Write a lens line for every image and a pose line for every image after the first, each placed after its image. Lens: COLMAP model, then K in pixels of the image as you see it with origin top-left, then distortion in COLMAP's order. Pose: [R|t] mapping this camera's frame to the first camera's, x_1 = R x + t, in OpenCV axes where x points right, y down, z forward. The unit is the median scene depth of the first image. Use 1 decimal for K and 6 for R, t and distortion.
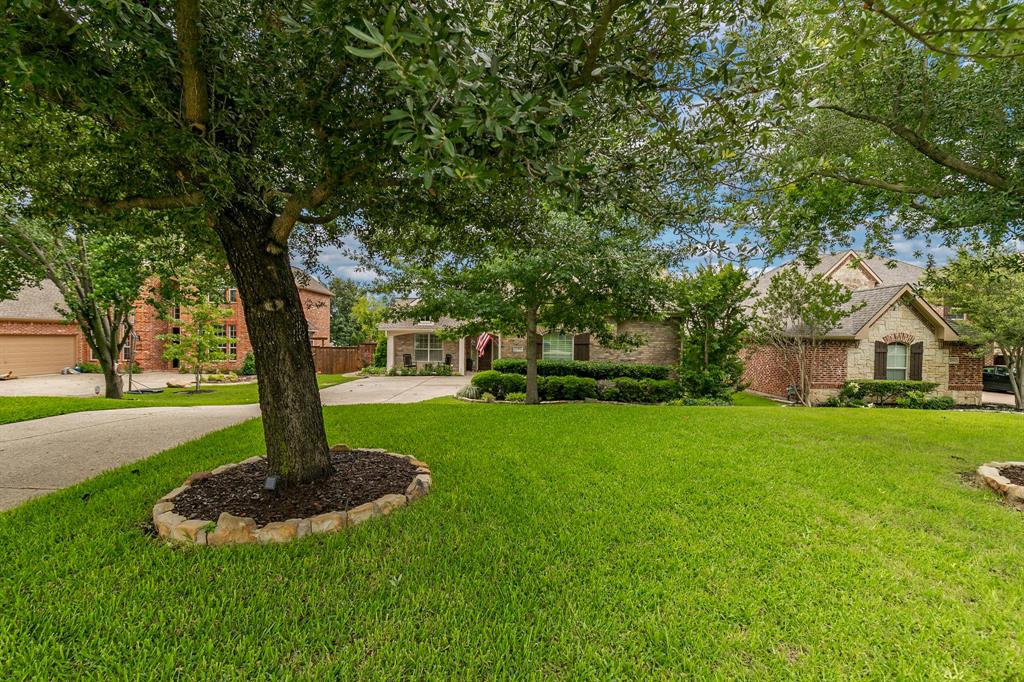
lens RADIAL K [[469.8, 0, 510.5], [0, 469.8, 337.9], [0, 0, 1]] dist [-0.000447, 0.000013]
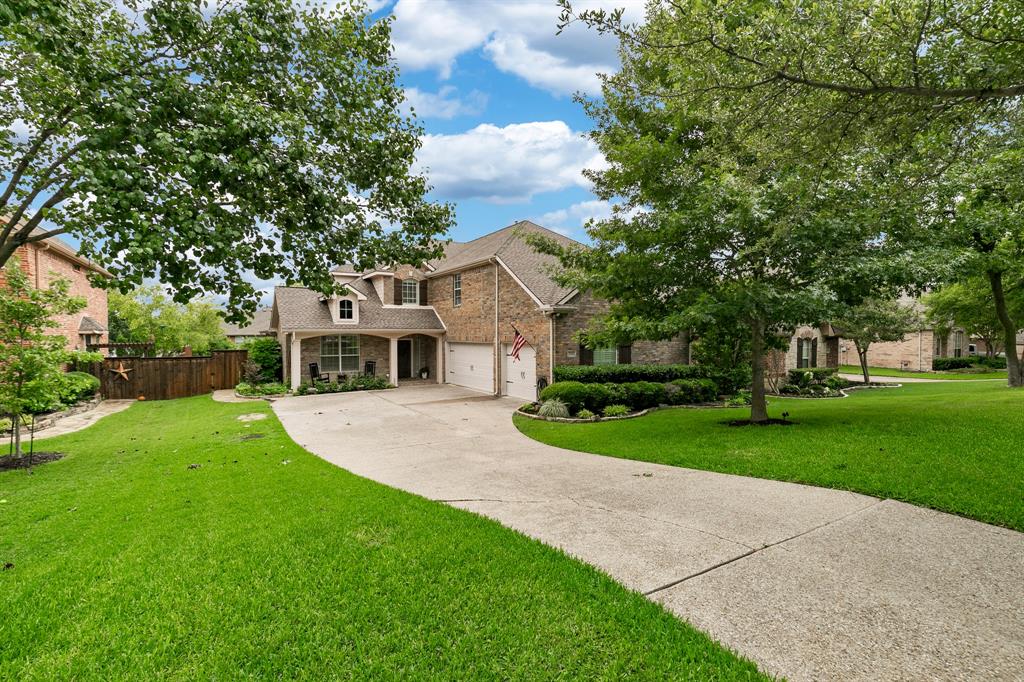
lens RADIAL K [[469.8, 0, 516.7], [0, 469.8, 336.2], [0, 0, 1]] dist [-0.000447, 0.000013]
pose [[0.856997, -0.016235, 0.515066, -0.333049], [0.012854, 0.999866, 0.010128, -0.012399], [-0.515161, -0.002059, 0.857091, 0.203636]]
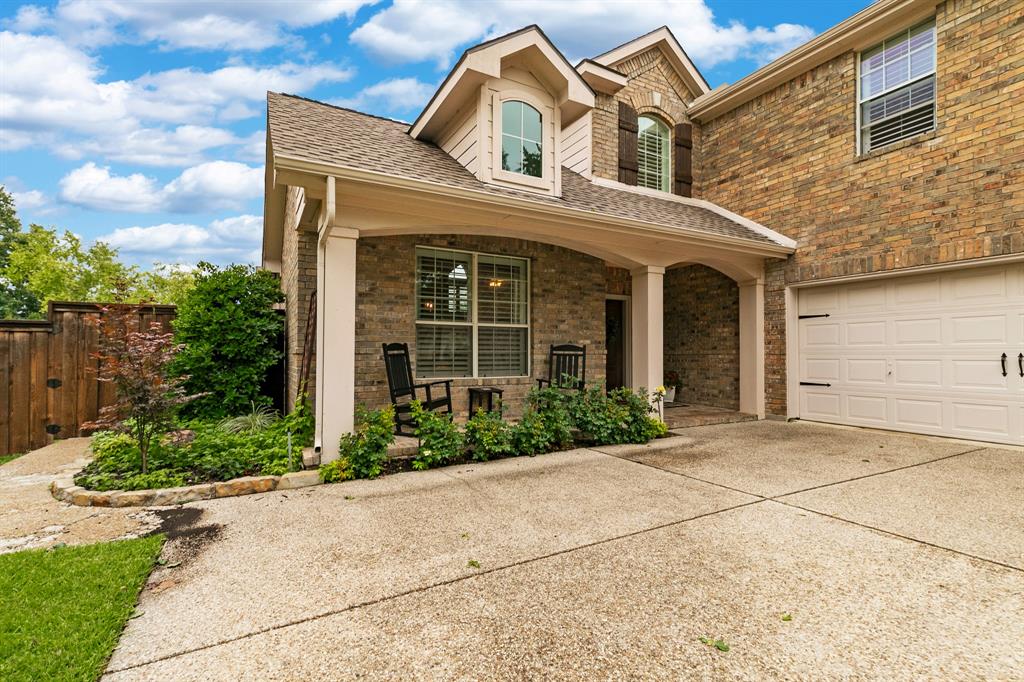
lens RADIAL K [[469.8, 0, 510.1], [0, 469.8, 340.9], [0, 0, 1]] dist [-0.000447, 0.000013]
pose [[0.882330, 0.003663, 0.470618, -0.277288], [0.012130, 0.999461, -0.030520, 0.040289], [-0.470476, 0.032638, 0.881809, 0.817168]]
